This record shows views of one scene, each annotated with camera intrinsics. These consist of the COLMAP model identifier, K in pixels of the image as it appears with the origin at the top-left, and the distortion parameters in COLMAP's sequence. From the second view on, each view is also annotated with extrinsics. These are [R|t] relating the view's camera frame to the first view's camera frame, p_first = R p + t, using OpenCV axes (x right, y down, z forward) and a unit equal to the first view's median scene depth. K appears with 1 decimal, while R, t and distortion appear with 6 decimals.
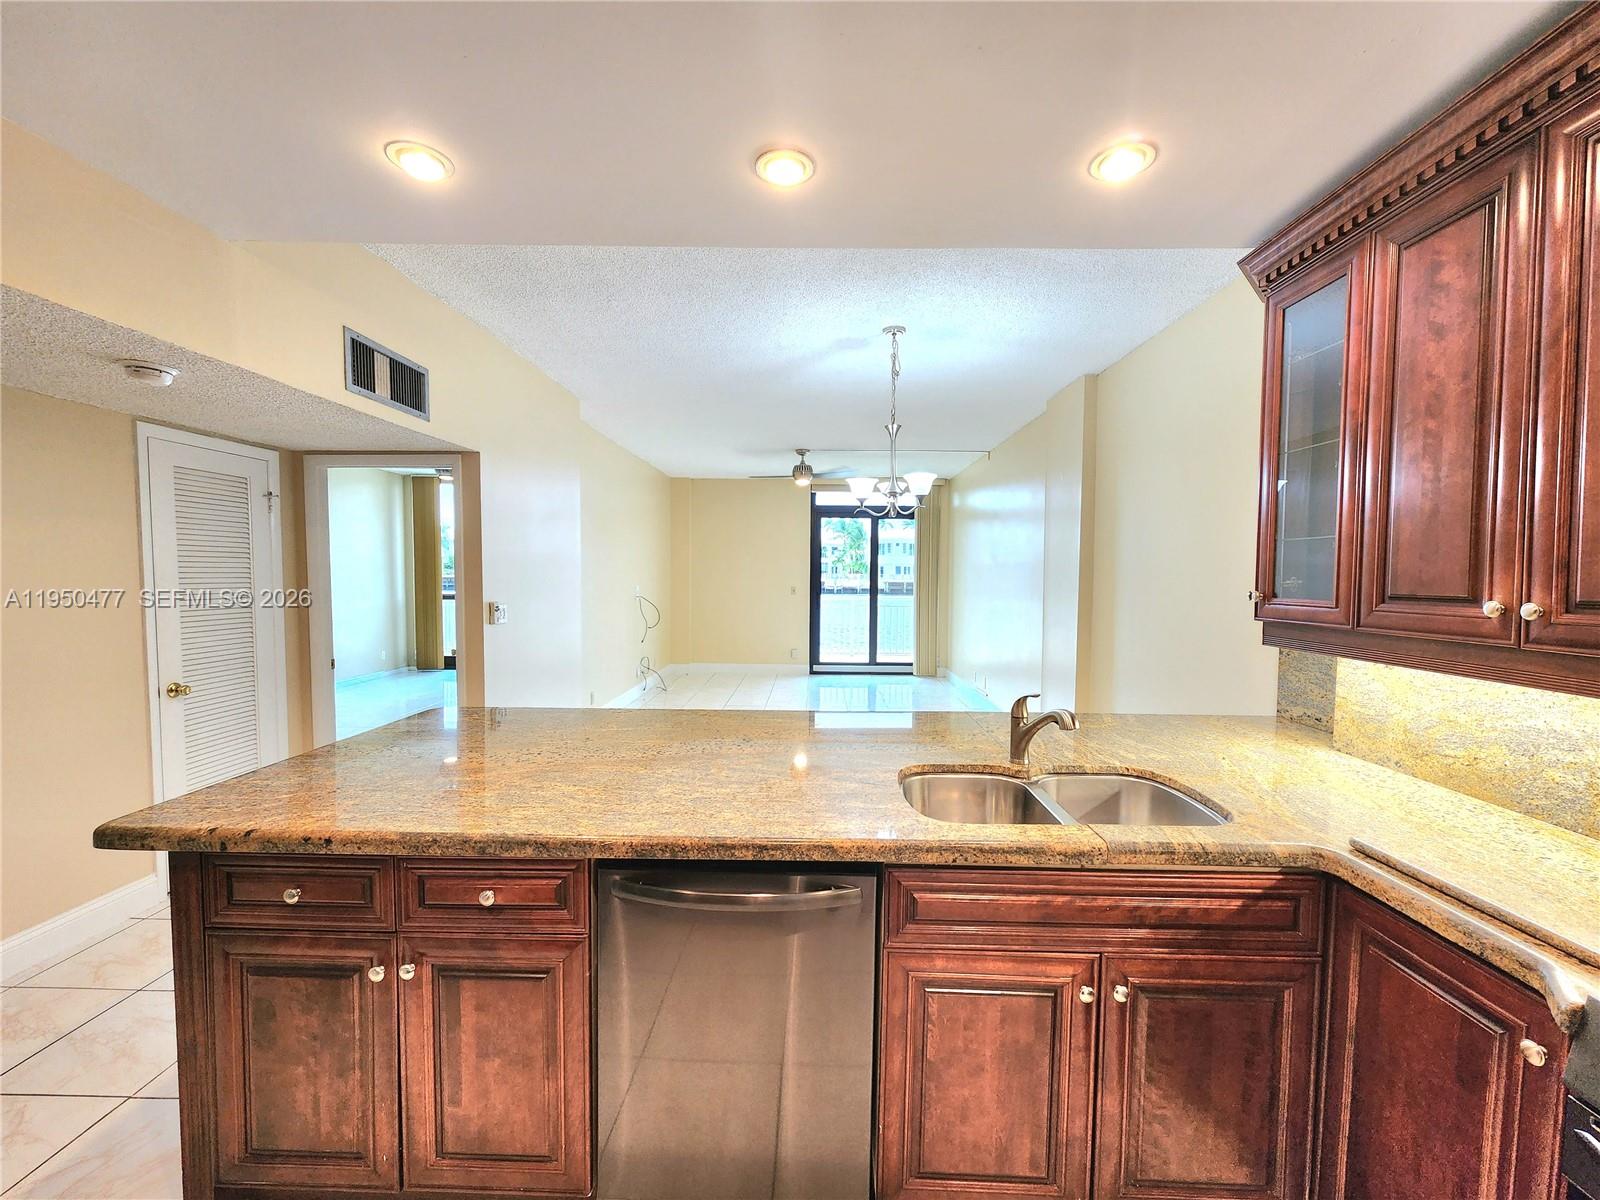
lens RADIAL K [[649.3, 0, 804.8], [0, 649.3, 606.1], [0, 0, 1]] dist [-0.002582, 0.000277]
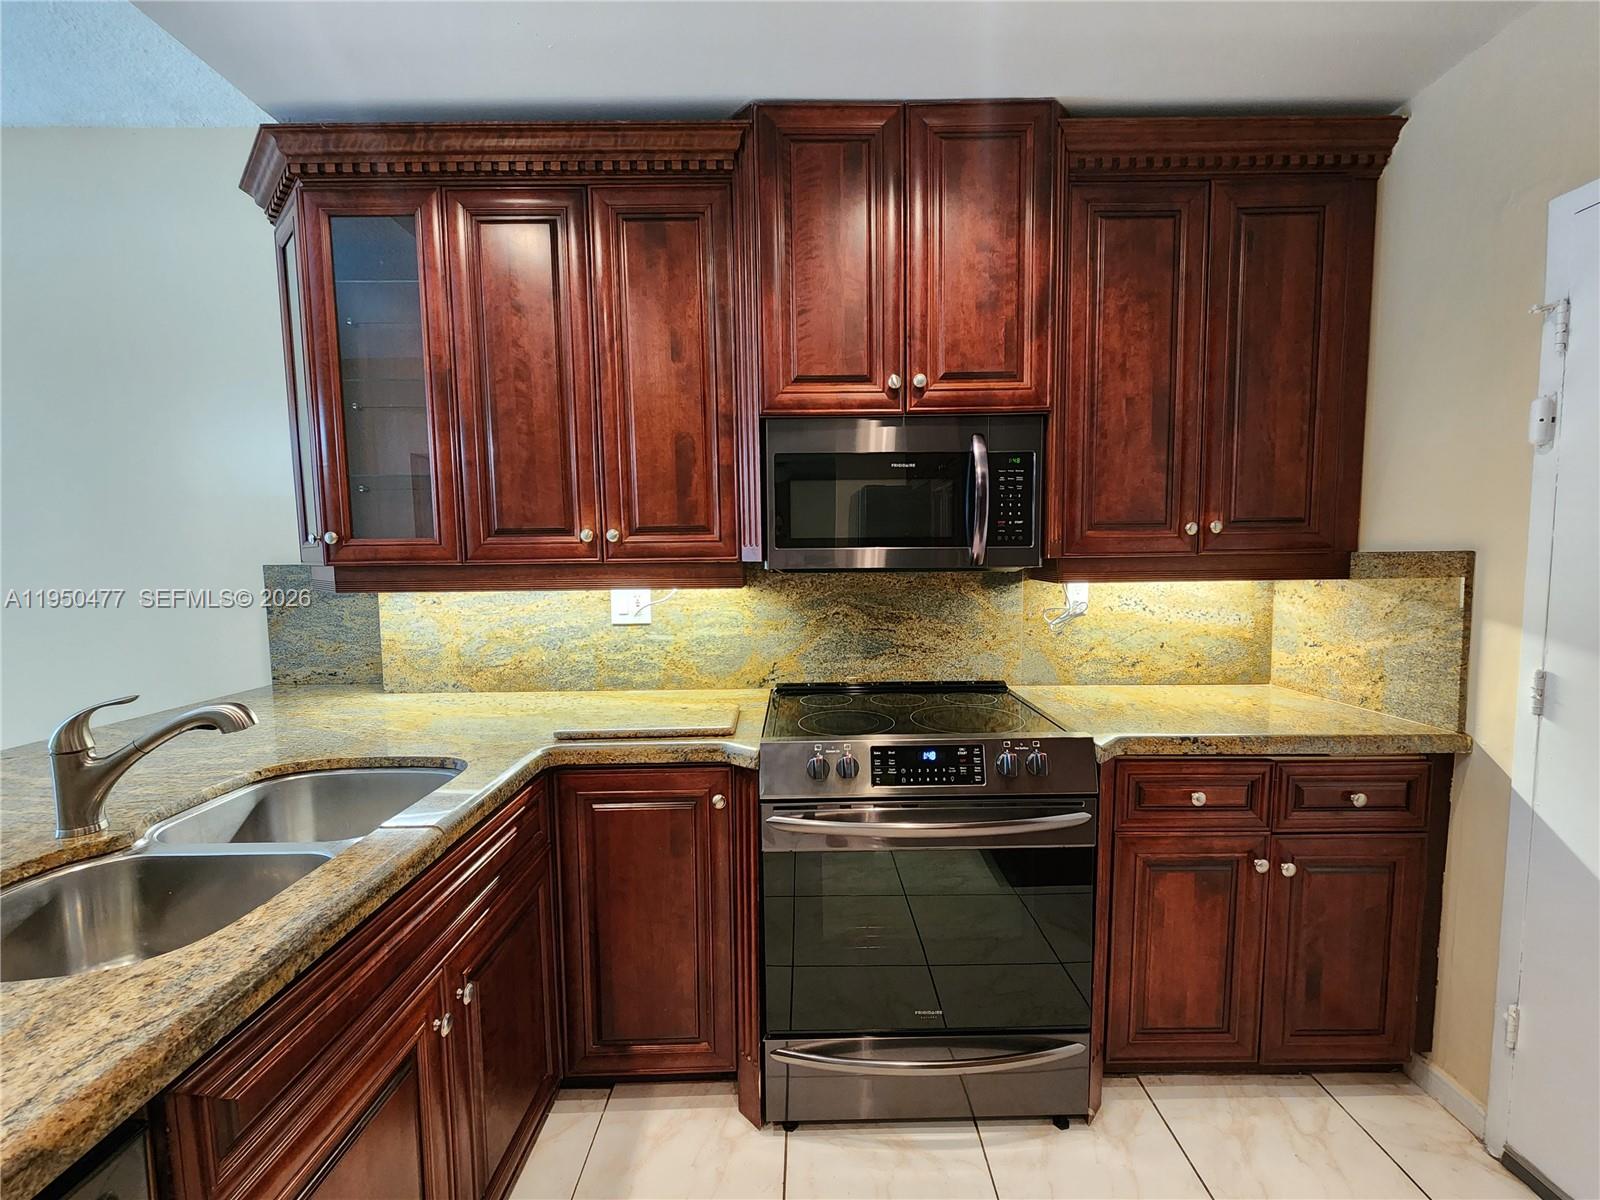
lens RADIAL K [[649.3, 0, 804.8], [0, 649.3, 606.1], [0, 0, 1]] dist [-0.002582, 0.000277]
pose [[-0.023605, -0.088509, 0.995796, -0.218647], [0.060903, 0.994096, 0.089802, 0.038831], [-0.997865, 0.062766, -0.018075, 0.393921]]
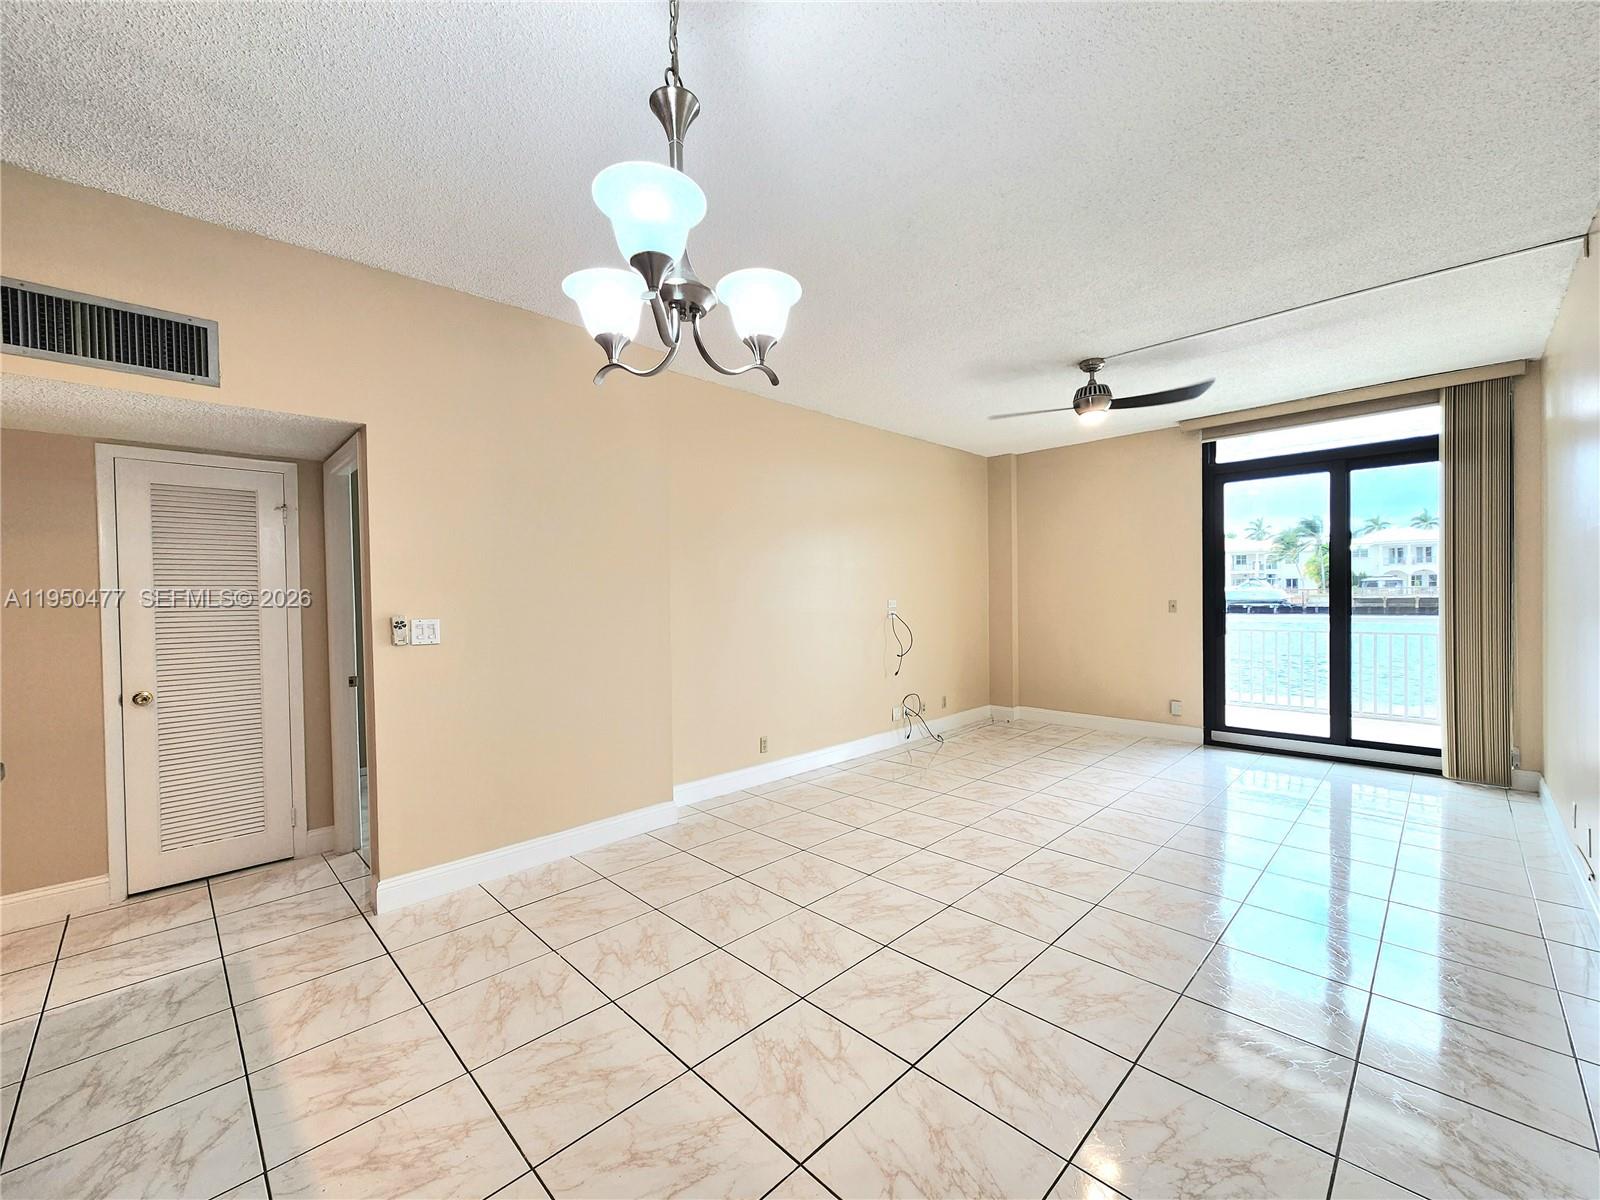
lens RADIAL K [[649.3, 0, 804.8], [0, 649.3, 606.1], [0, 0, 1]] dist [-0.002582, 0.000277]
pose [[0.720127, -0.008238, -0.693794, 0.798194], [-0.014580, 0.999529, -0.027001, -0.009163], [0.693690, 0.029559, 0.719667, 1.535227]]
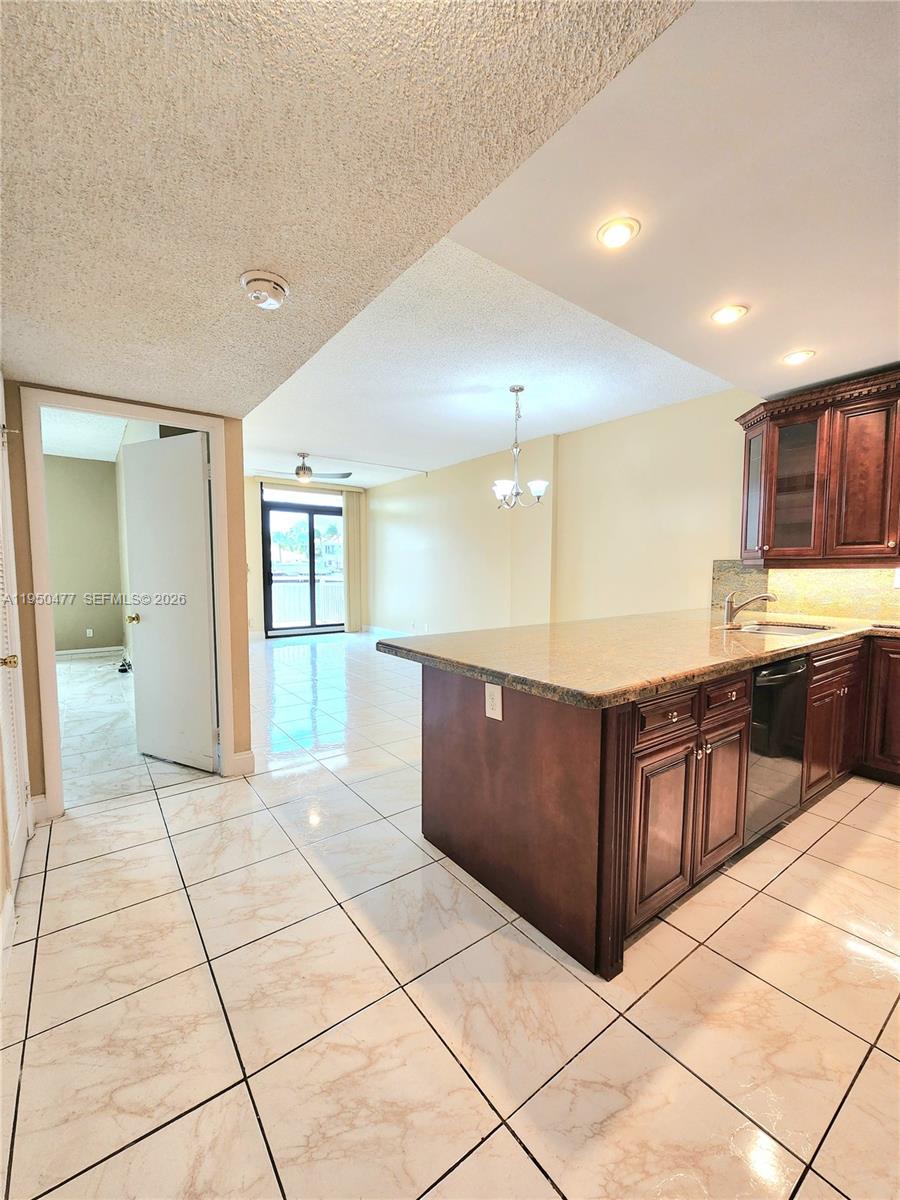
lens RADIAL K [[486.9, 0, 448.9], [0, 486.9, 604.8], [0, 0, 1]] dist [-0.002582, 0.000277]
pose [[0.791709, -0.050740, 0.608787, -1.379507], [0.034556, 0.998669, 0.038296, 0.089078], [-0.609920, -0.009282, 0.792409, 0.308847]]
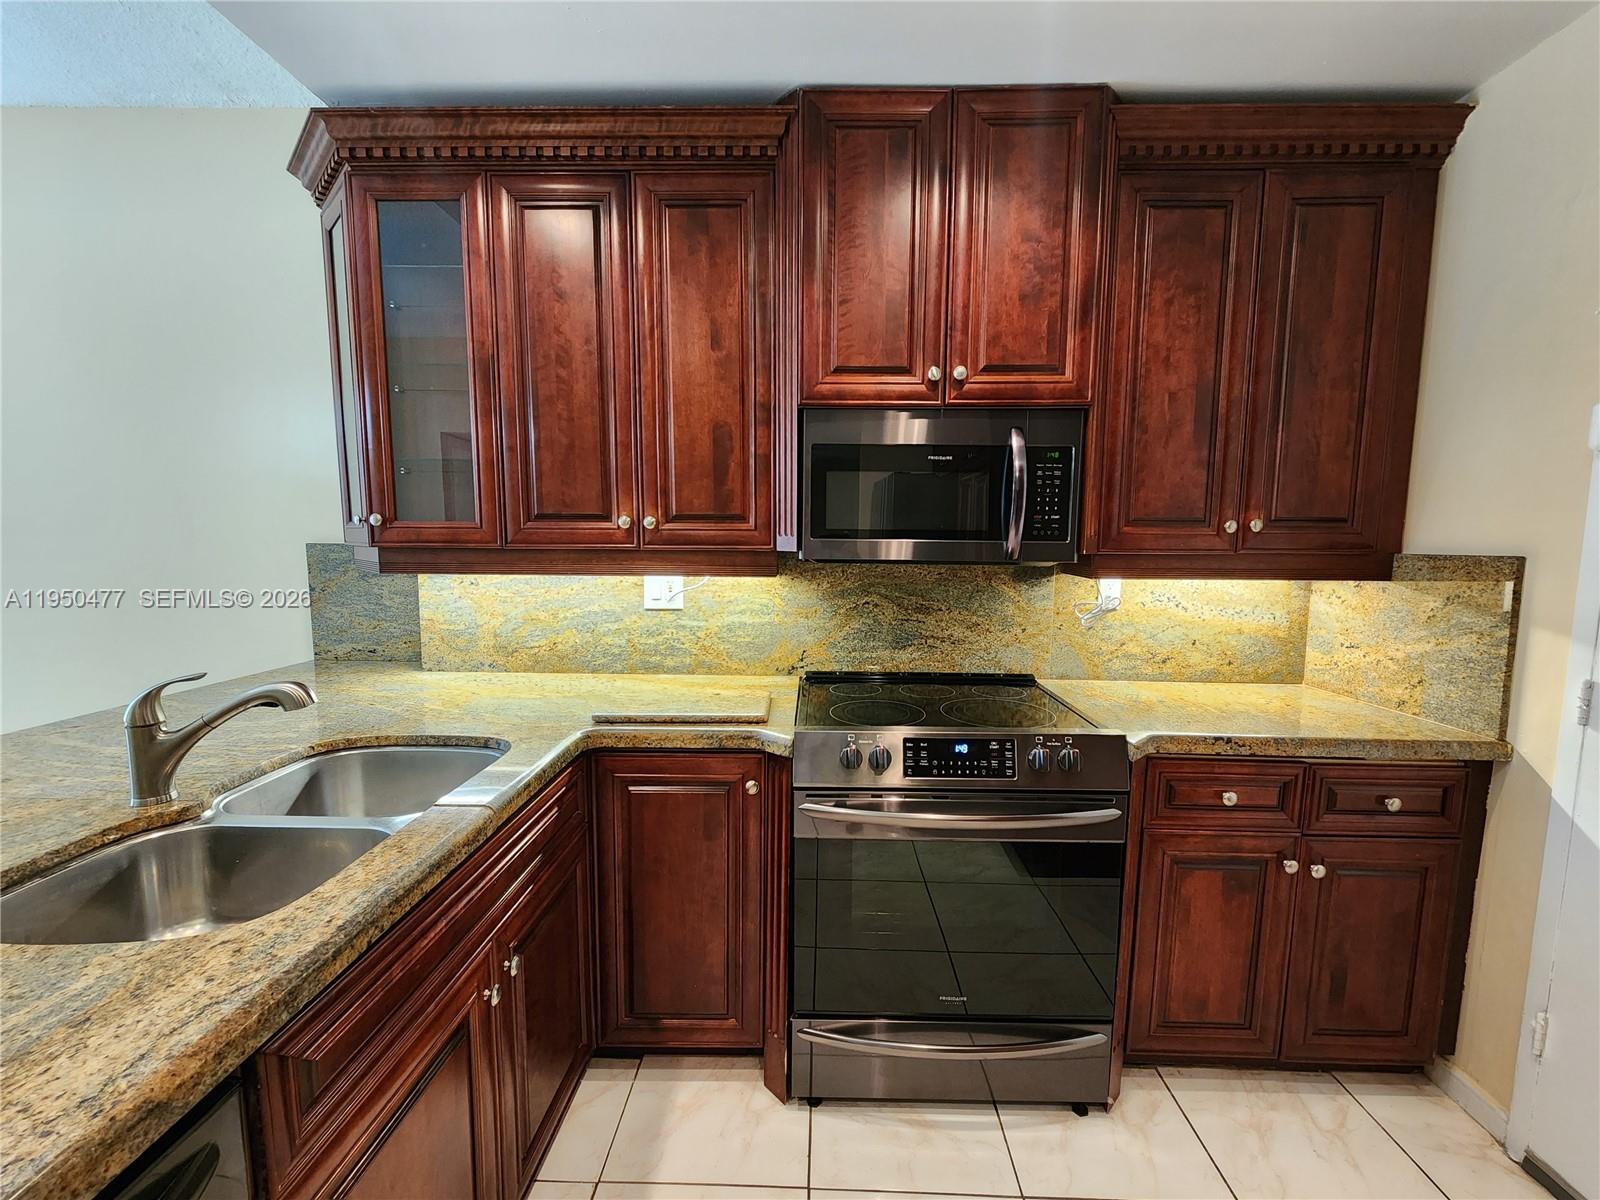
lens RADIAL K [[649.3, 0, 804.8], [0, 649.3, 606.1], [0, 0, 1]] dist [-0.002582, 0.000277]
pose [[0.003525, -0.114470, 0.993420, -0.225009], [0.041607, 0.992583, 0.114226, 0.027047], [-0.999128, 0.040930, 0.008261, 0.418021]]
